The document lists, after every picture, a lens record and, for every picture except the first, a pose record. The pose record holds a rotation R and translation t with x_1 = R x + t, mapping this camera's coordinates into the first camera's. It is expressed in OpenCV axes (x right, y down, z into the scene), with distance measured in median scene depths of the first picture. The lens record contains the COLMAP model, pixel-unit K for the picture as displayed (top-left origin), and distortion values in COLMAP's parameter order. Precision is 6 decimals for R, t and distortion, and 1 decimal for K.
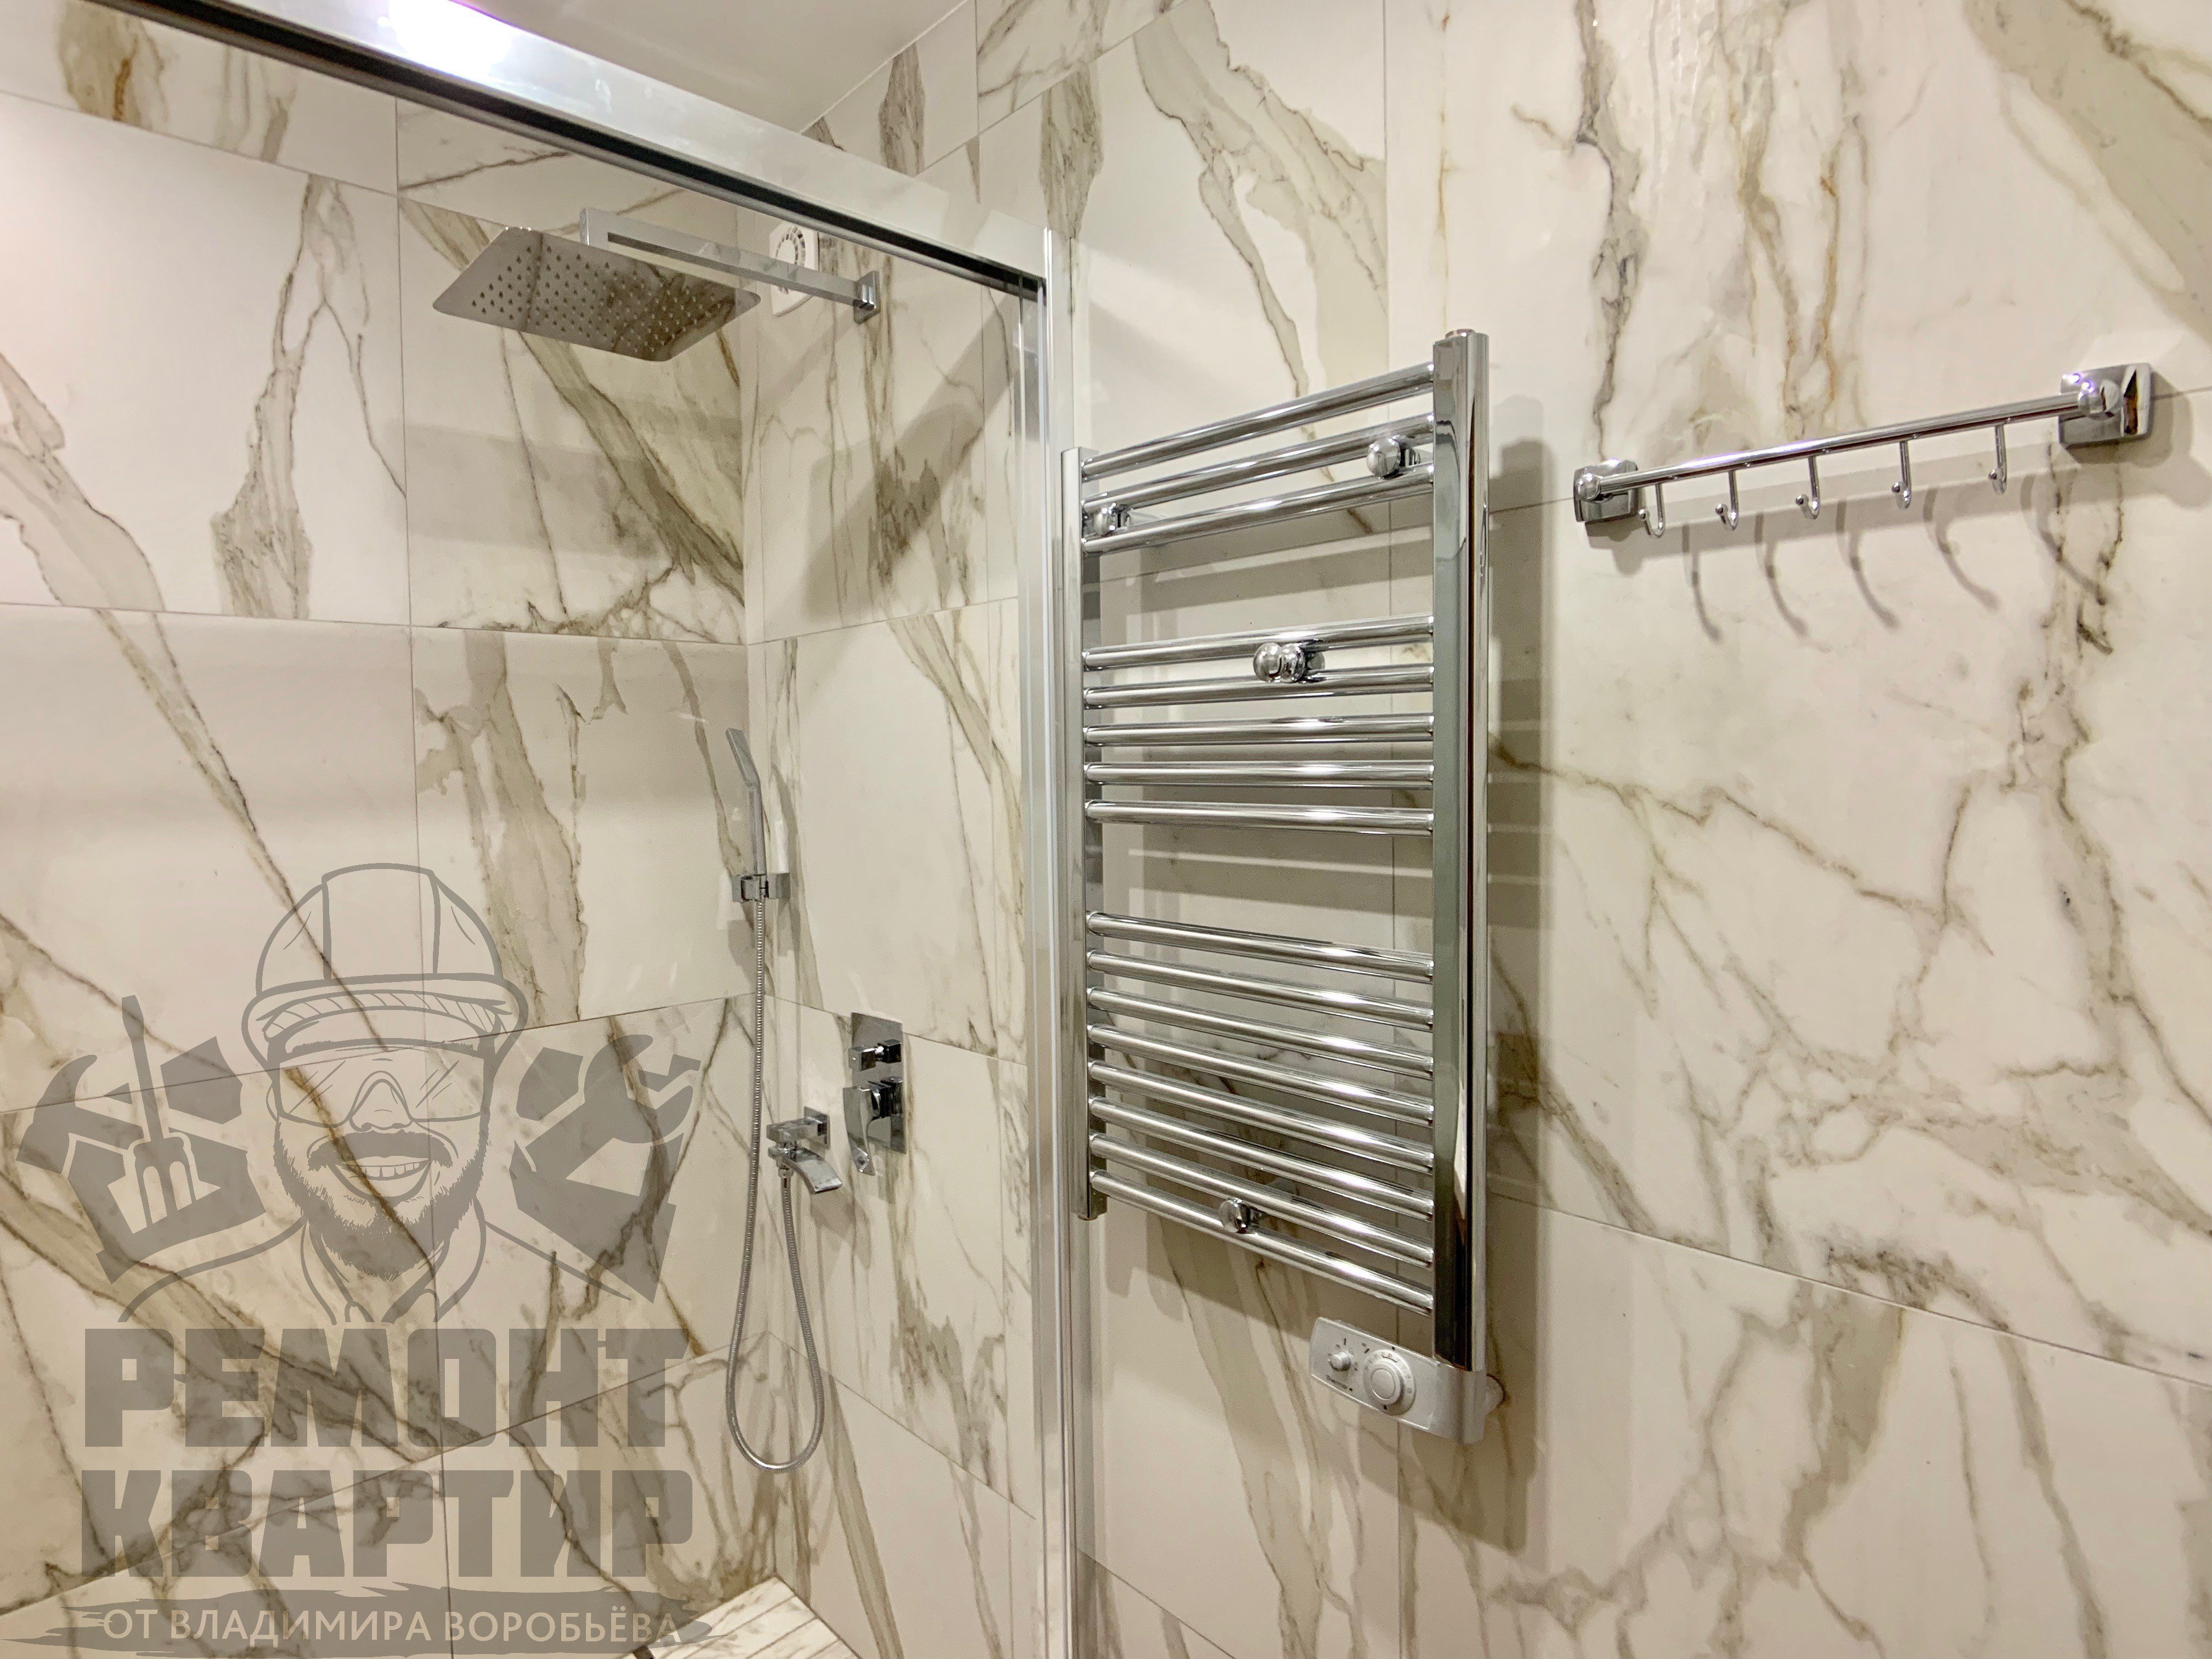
lens RADIAL K [[1173.8, 0, 1082.7], [0, 1173.8, 798.9], [0, 0, 1]] dist [-0.001998, -0.009562]
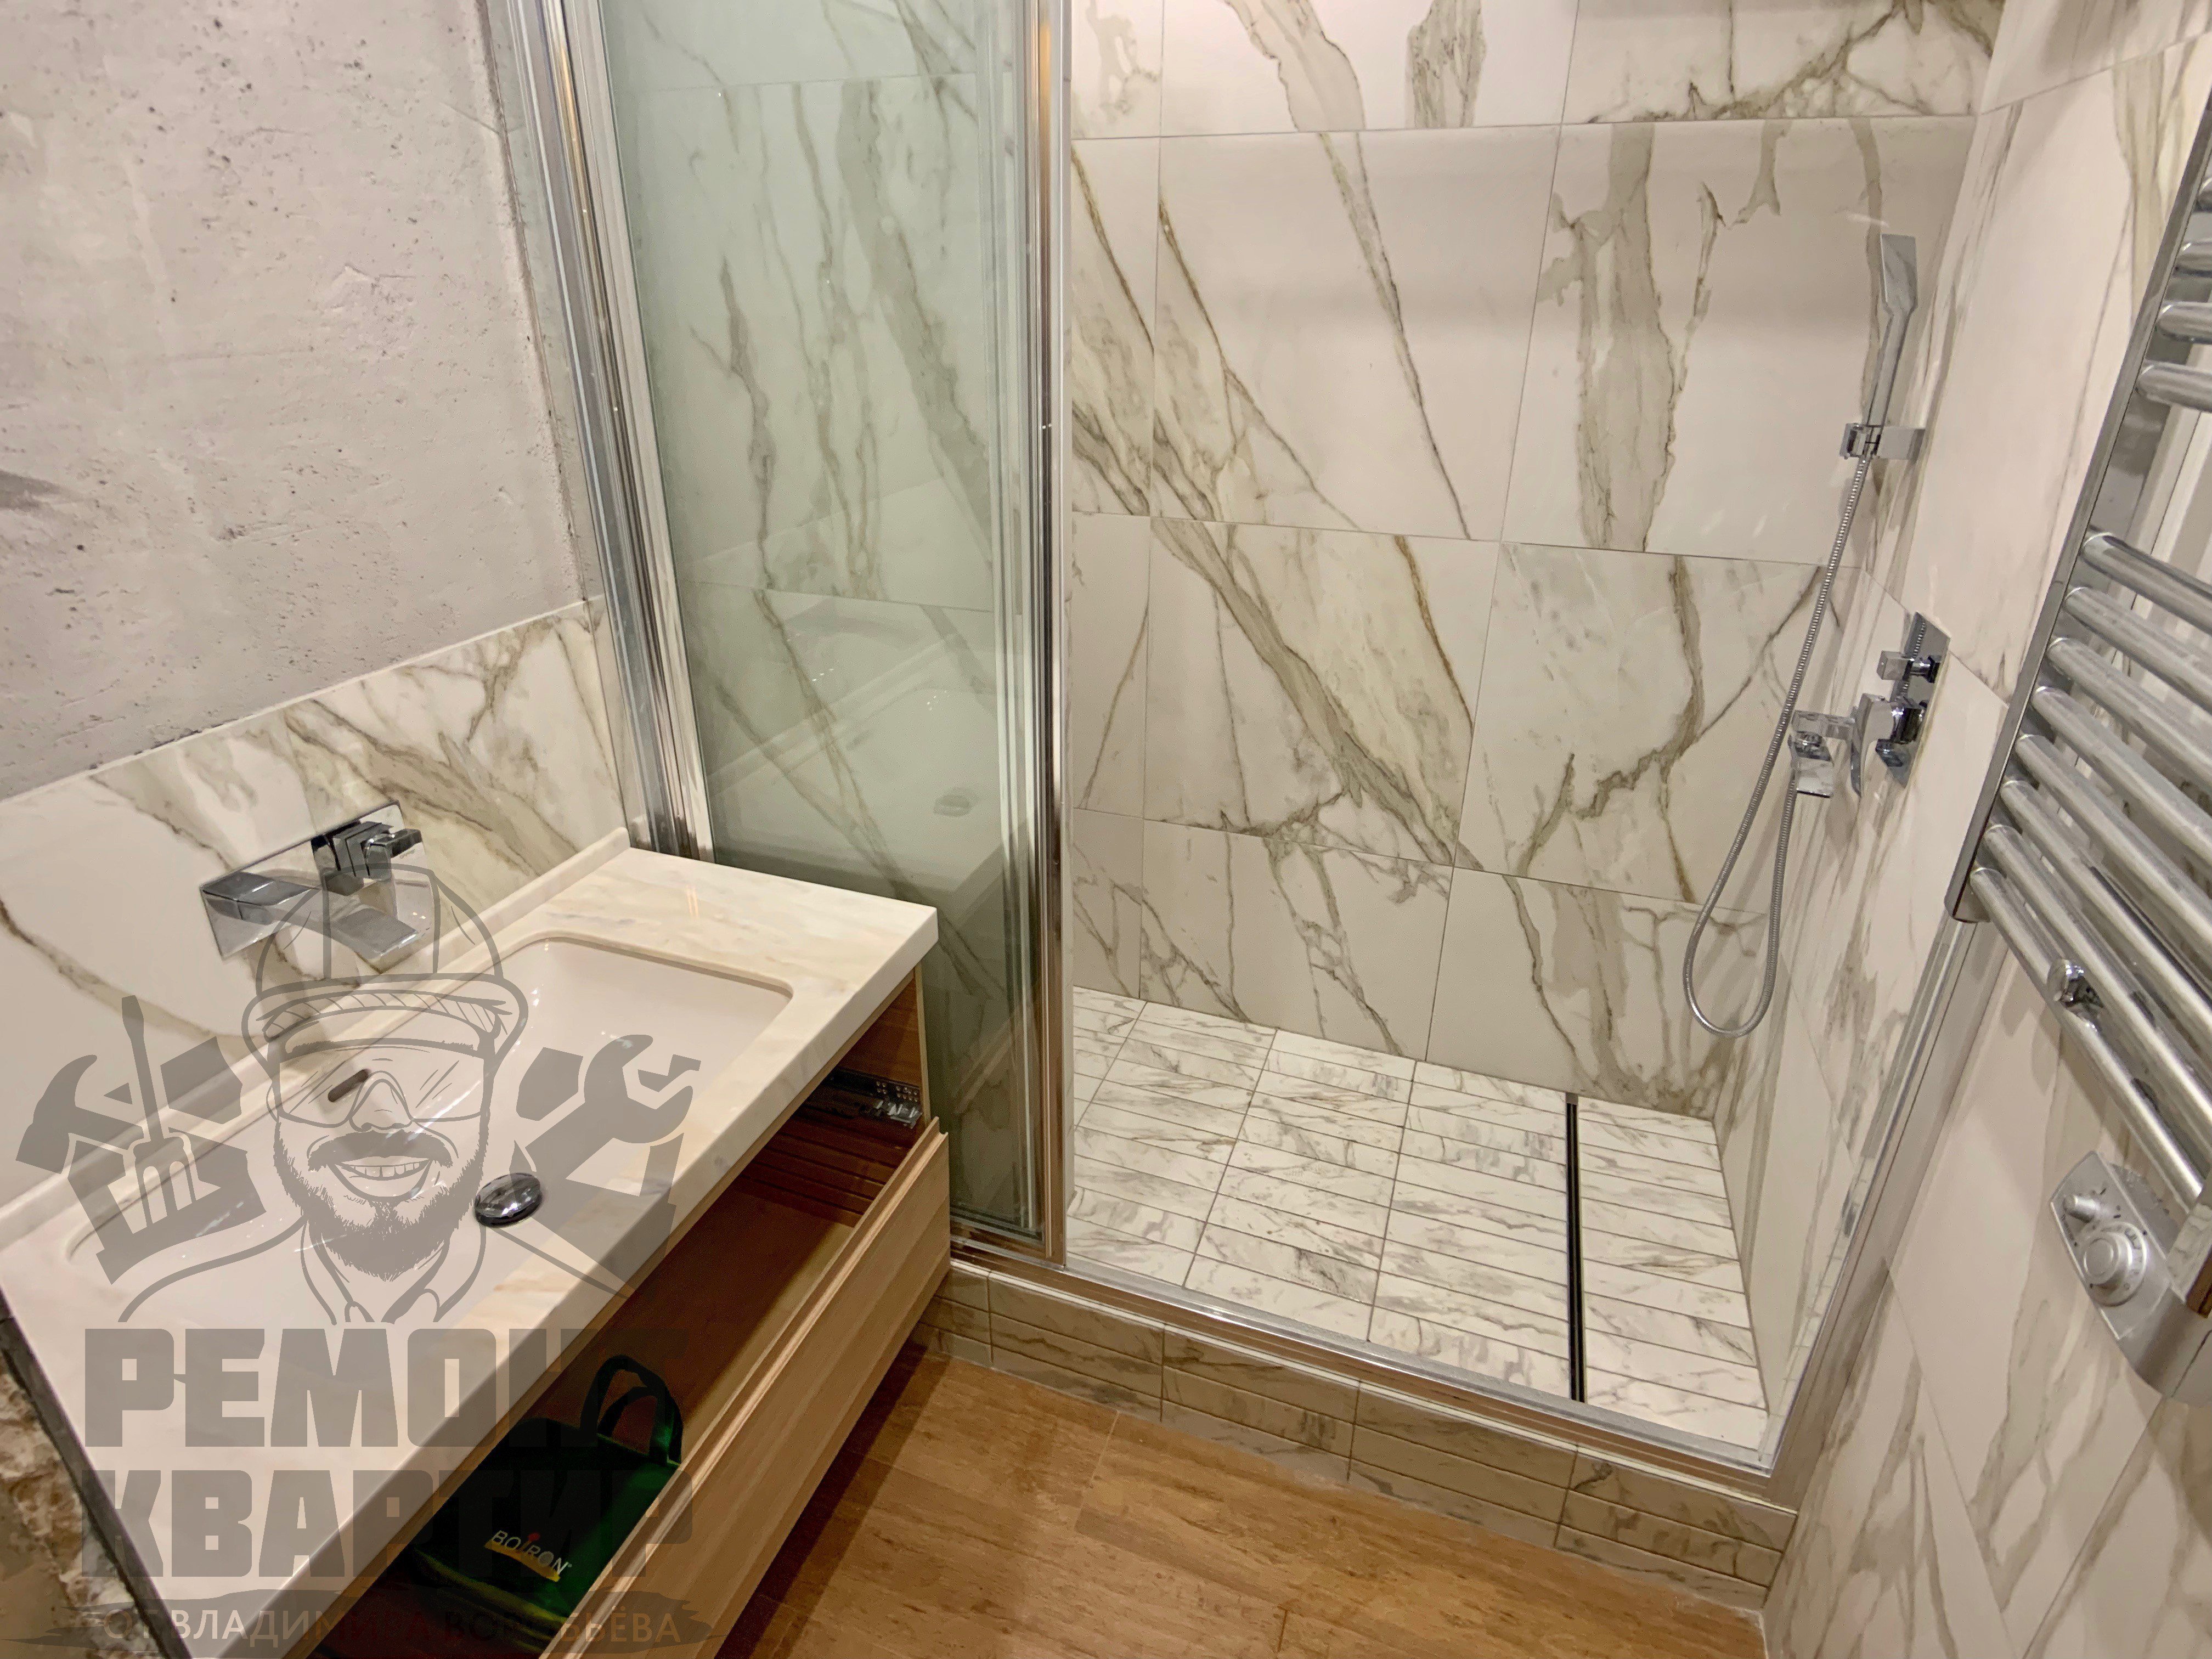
lens RADIAL K [[1173.8, 0, 1083.7], [0, 1173.8, 789.4], [0, 0, 1]] dist [-0.001998, -0.009562]
pose [[0.453461, 0.378048, -0.807126, 0.277507], [-0.040053, 0.913314, 0.405283, -0.016571], [0.890375, -0.151452, 0.429294, 0.115414]]
